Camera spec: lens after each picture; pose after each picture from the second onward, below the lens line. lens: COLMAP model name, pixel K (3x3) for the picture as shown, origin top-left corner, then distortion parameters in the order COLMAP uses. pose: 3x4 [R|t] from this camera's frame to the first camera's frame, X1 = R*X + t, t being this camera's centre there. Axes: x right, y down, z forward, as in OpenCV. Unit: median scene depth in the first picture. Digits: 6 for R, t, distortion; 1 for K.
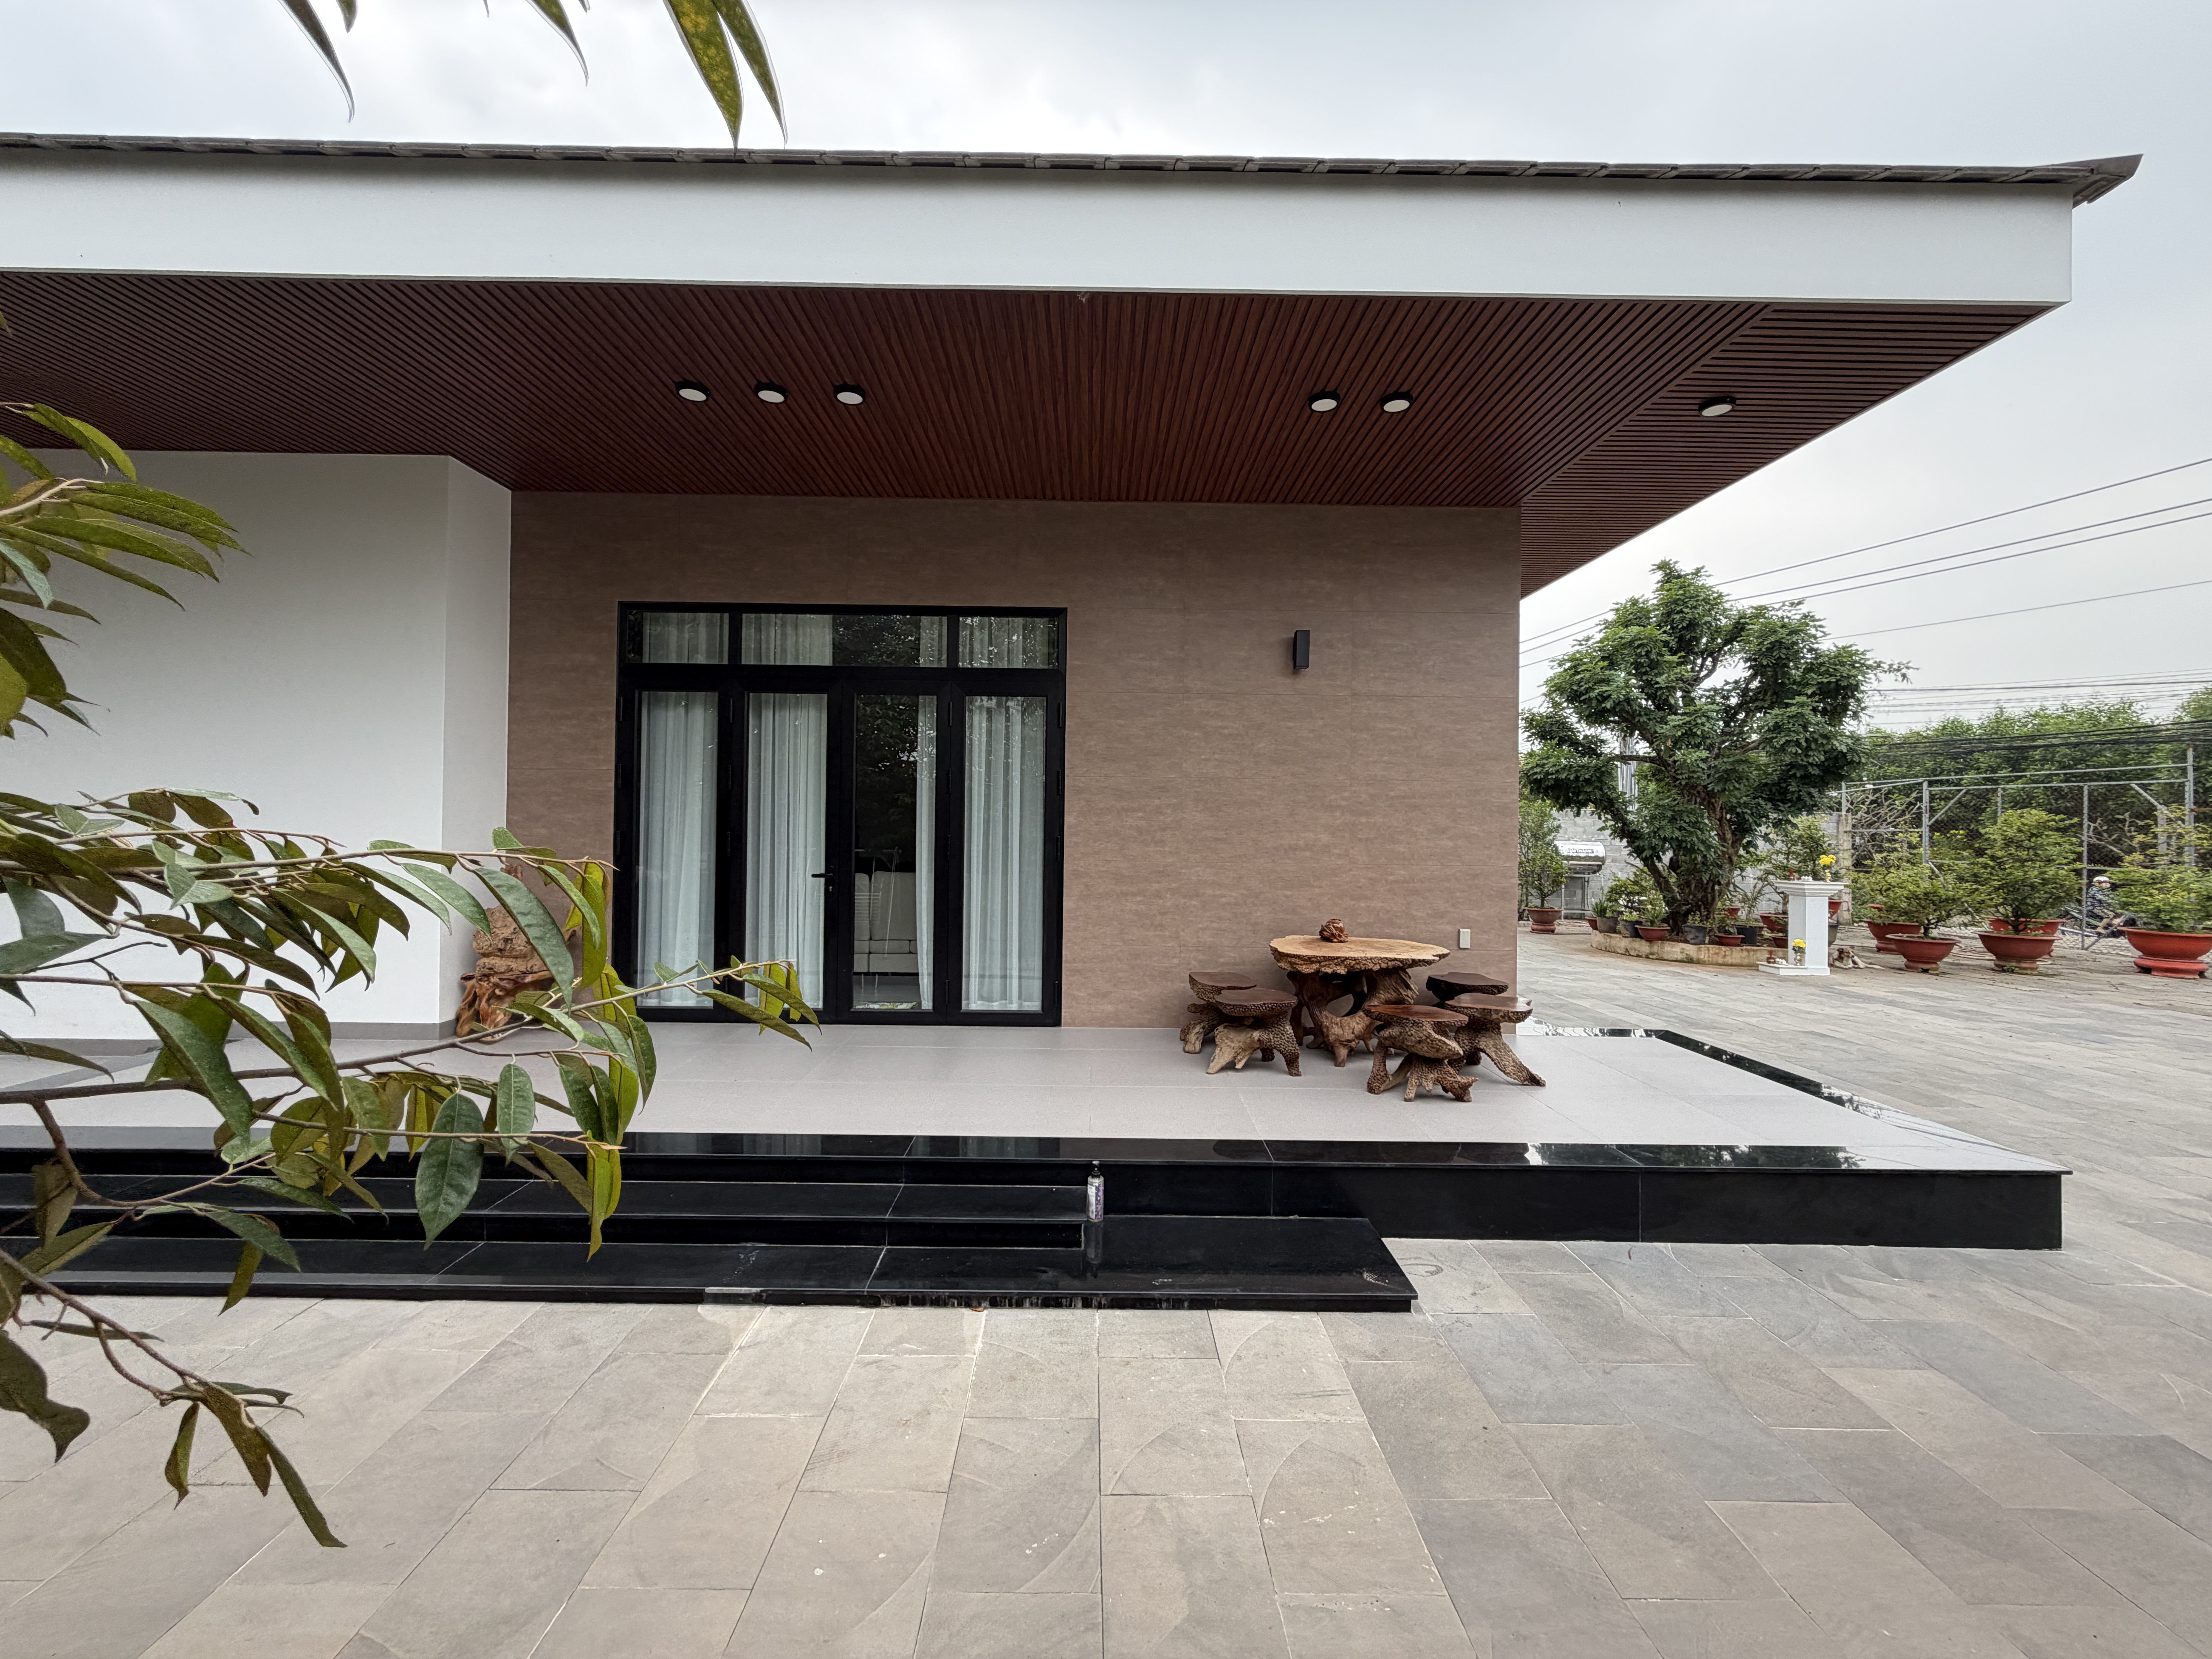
lens RADIAL K [[901.5, 0, 1105.7], [0, 901.5, 824.1], [0, 0, 1]] dist [-0.000637, -0.000033]
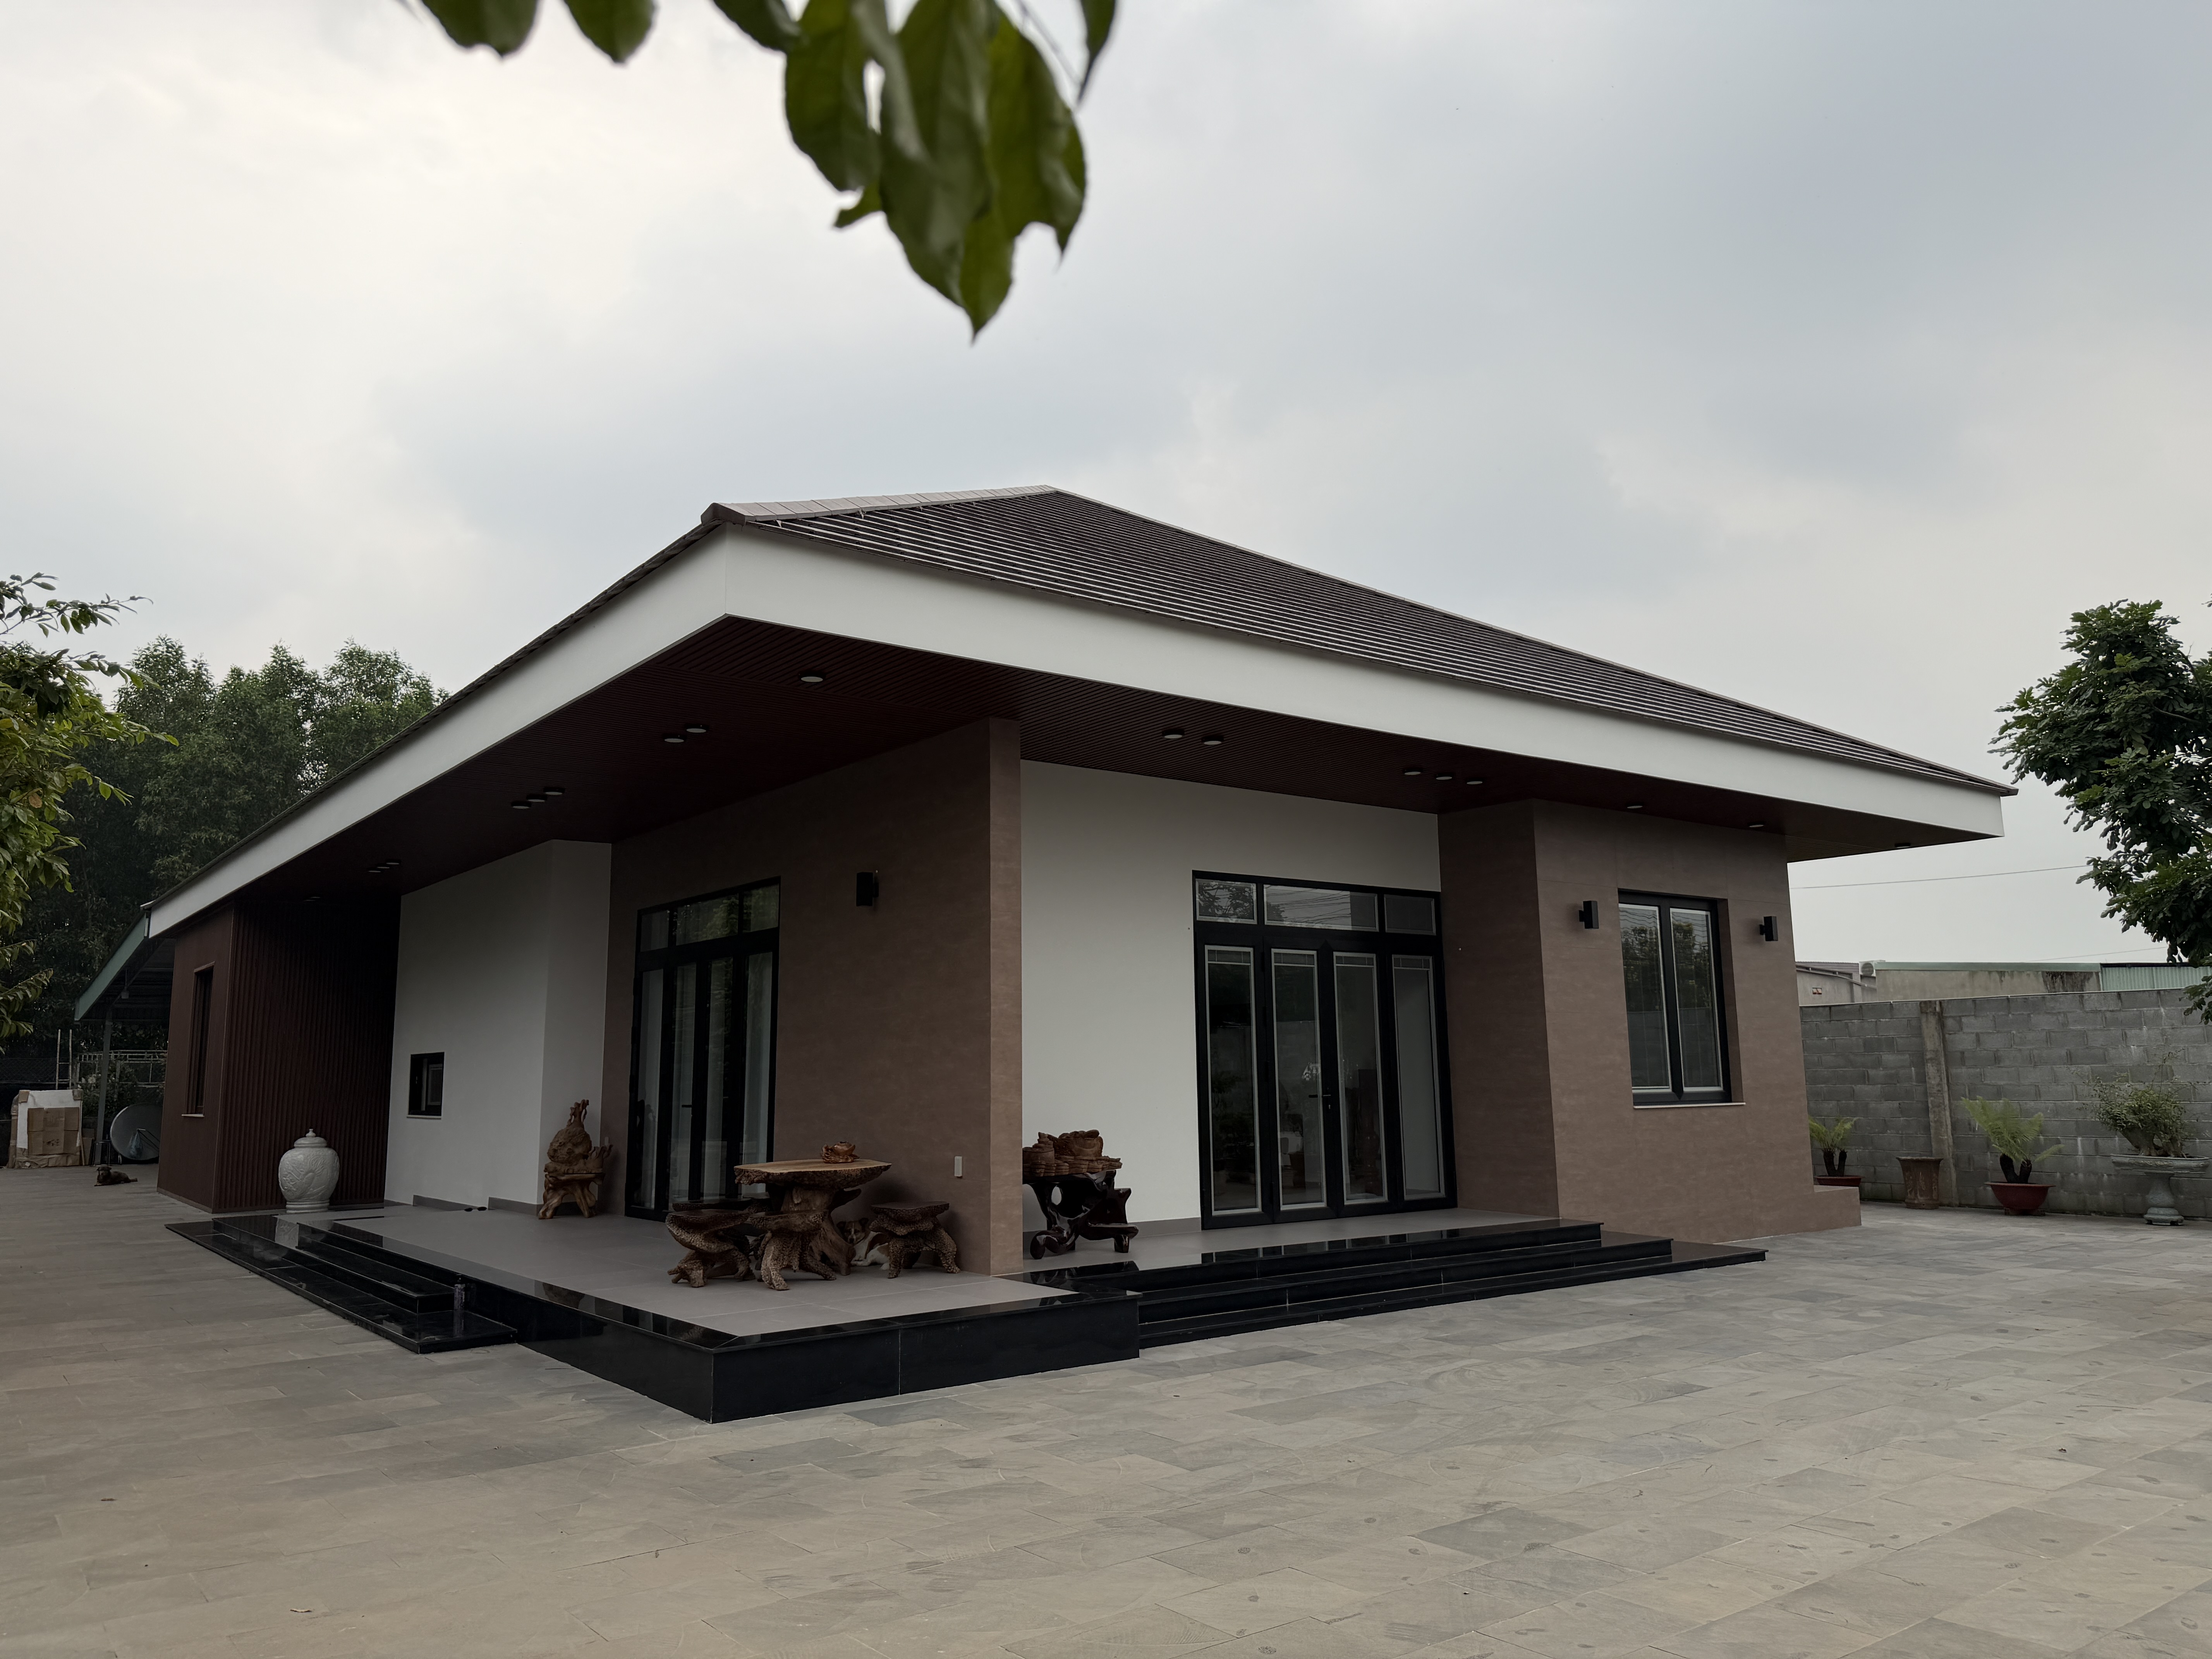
lens RADIAL K [[1551.4, 0, 1106.7], [0, 1551.4, 829.8], [0, 0, 1]] dist [-0.000040, 0.002041]
pose [[0.594795, -0.142684, -0.791113, 1.898256], [0.018896, 0.986331, -0.163686, 0.048333], [0.803655, 0.082411, 0.589361, 0.122542]]
